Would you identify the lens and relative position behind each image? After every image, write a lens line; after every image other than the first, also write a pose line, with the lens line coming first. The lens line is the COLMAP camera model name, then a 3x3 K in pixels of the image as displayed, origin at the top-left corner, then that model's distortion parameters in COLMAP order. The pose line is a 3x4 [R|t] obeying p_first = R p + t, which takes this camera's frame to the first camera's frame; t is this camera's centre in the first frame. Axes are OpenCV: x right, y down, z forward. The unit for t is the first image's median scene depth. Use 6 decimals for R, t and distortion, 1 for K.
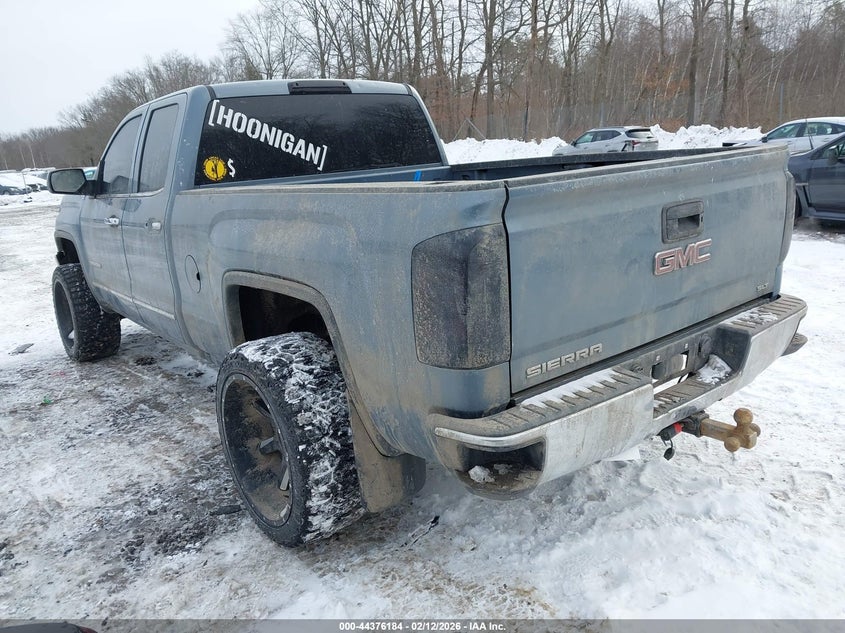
lens RADIAL K [[666.5, 0, 422.5], [0, 666.5, 316.5], [0, 0, 1]] dist [0.000195, 0.001192]
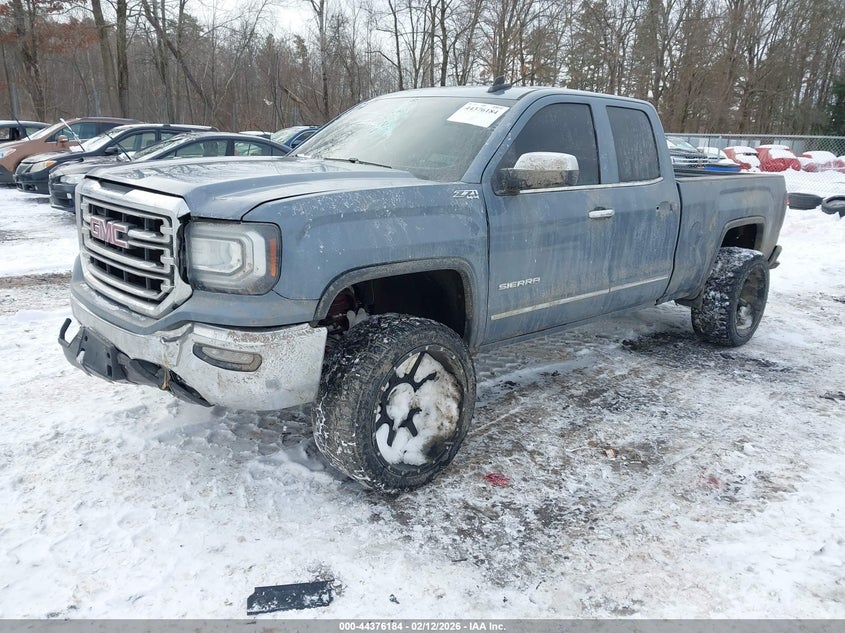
lens RADIAL K [[666.5, 0, 422.5], [0, 666.5, 316.5], [0, 0, 1]] dist [0.000195, 0.001192]
pose [[-0.095482, -0.182445, 0.978569, -1.667824], [0.201826, 0.959094, 0.198507, -0.286851], [-0.974756, 0.216455, -0.054754, 1.600134]]
